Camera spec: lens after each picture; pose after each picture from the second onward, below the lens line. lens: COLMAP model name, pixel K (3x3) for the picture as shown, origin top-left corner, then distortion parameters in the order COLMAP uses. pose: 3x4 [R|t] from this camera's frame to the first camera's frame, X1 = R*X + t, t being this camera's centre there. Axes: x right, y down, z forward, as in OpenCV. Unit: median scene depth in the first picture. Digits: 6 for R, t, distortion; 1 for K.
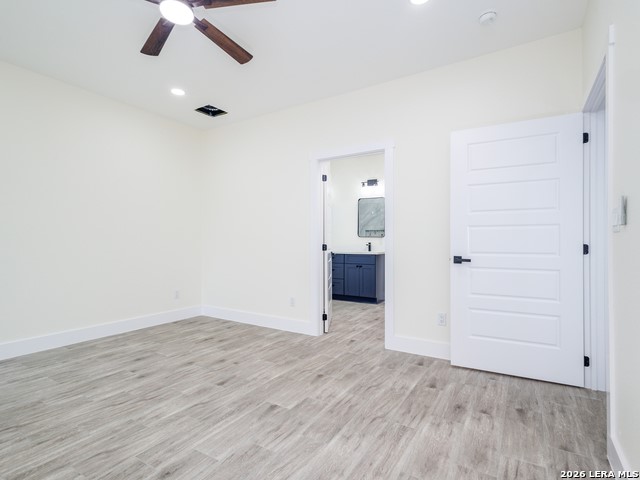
lens RADIAL K [[333.2, 0, 319.1], [0, 333.2, 240.6], [0, 0, 1]] dist [0.011230, -0.001280]
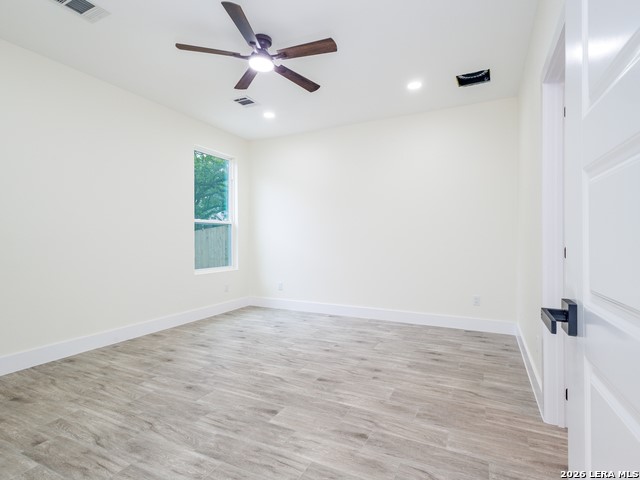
lens RADIAL K [[333.2, 0, 322.8], [0, 333.2, 240.9], [0, 0, 1]] dist [0.011230, -0.001280]
pose [[0.091824, 0.000944, -0.995775, 0.670463], [0.004373, 0.999990, 0.001351, 0.000932], [0.995766, -0.004478, 0.091819, 0.842548]]
